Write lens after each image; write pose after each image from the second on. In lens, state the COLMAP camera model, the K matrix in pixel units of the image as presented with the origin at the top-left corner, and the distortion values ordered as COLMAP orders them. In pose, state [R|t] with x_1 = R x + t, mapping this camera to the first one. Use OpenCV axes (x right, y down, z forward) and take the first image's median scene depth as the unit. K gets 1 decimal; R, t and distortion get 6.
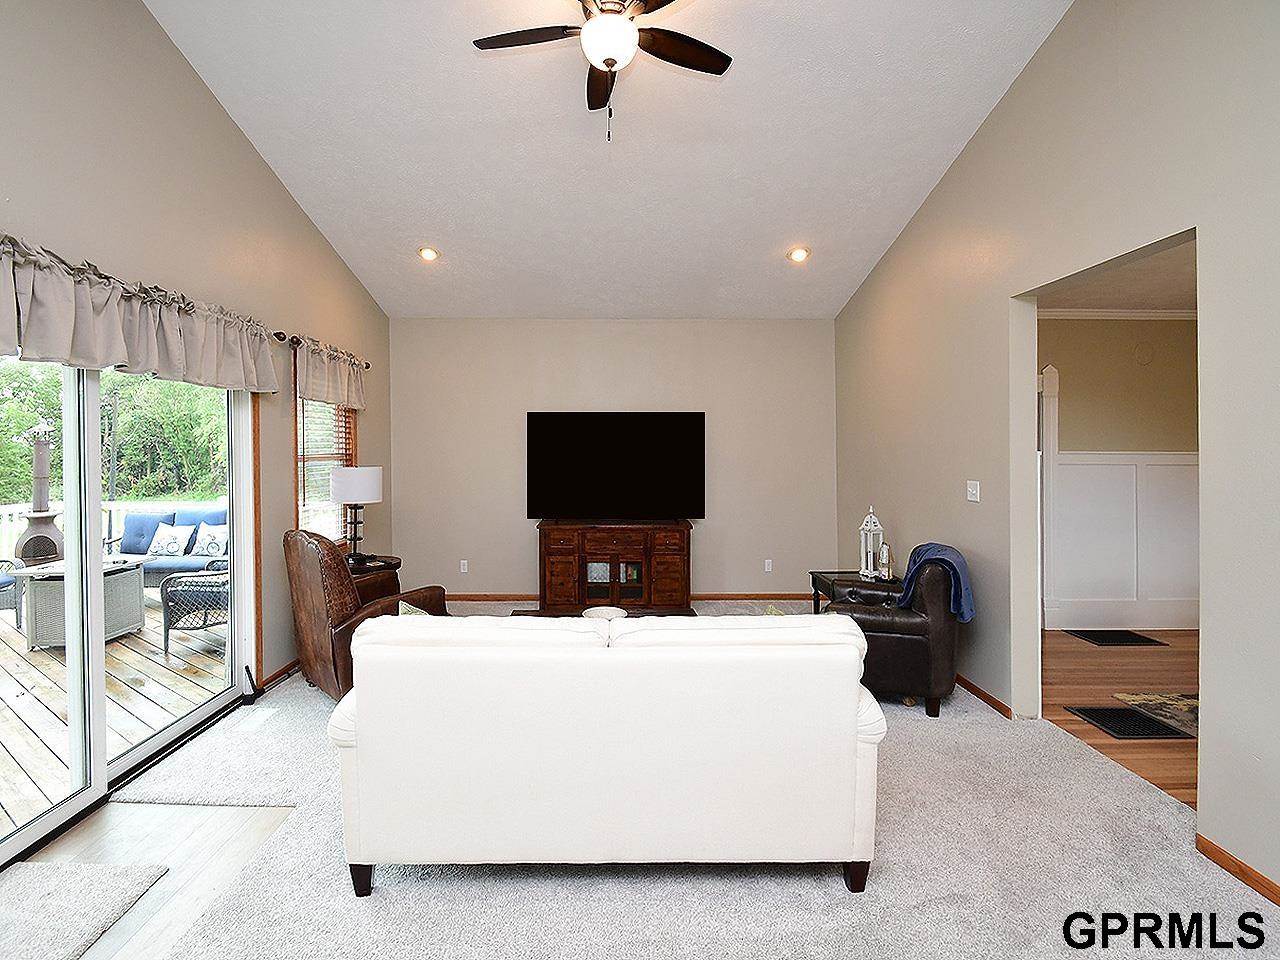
lens RADIAL K [[569.6, 0, 638.7], [0, 569.6, 463.5], [0, 0, 1]] dist [-0.001196, -0.000450]
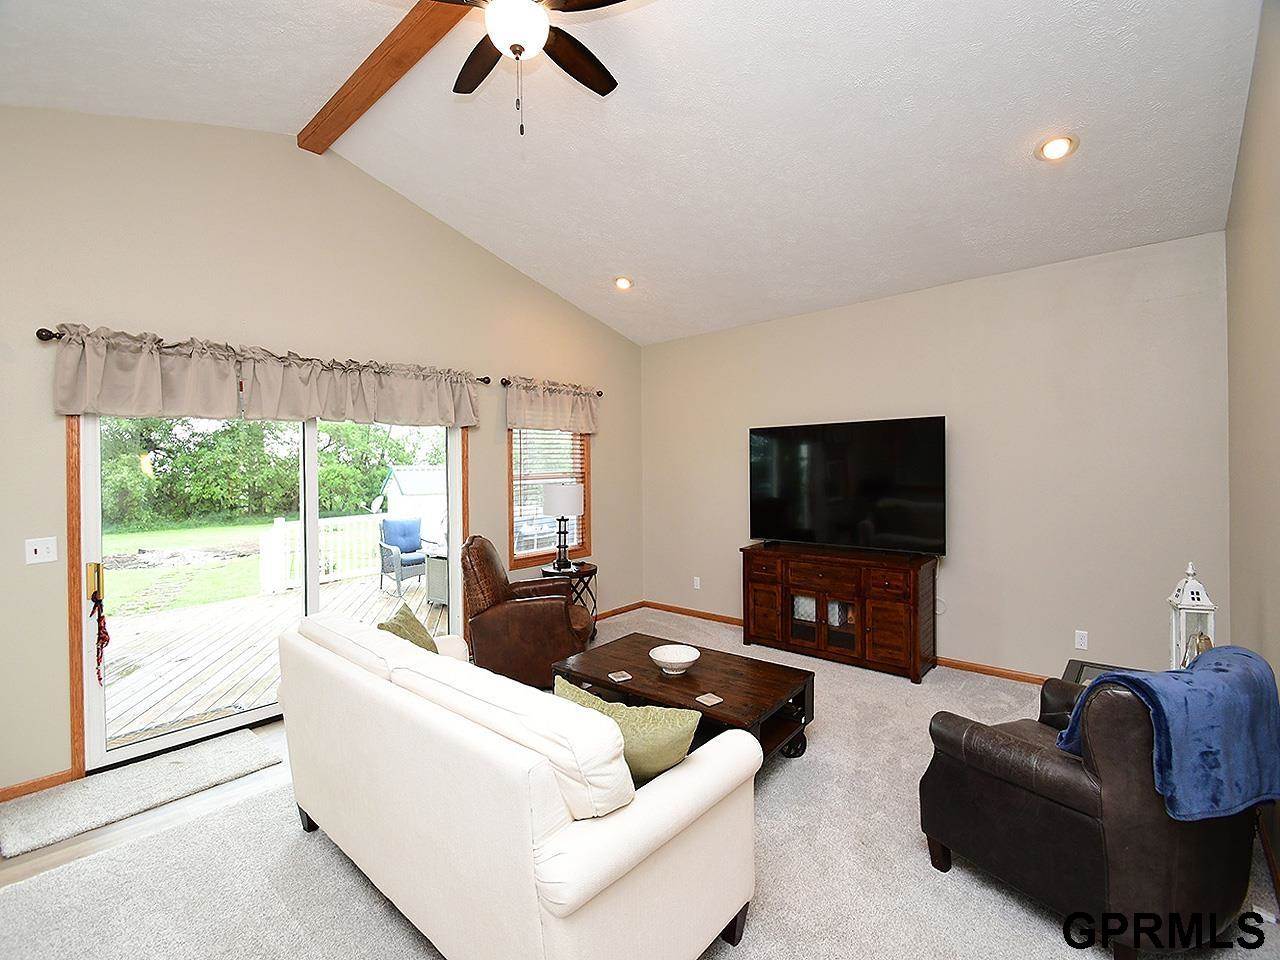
lens RADIAL K [[572.9, 0, 640.0], [0, 572.9, 480.0], [0, 0, 1]] dist [0.000619, -0.000320]
pose [[0.749859, 0.002153, -0.661595, 0.315093], [0.001764, 0.999985, 0.005254, -0.007322], [0.661596, -0.005106, 0.749843, 0.194530]]
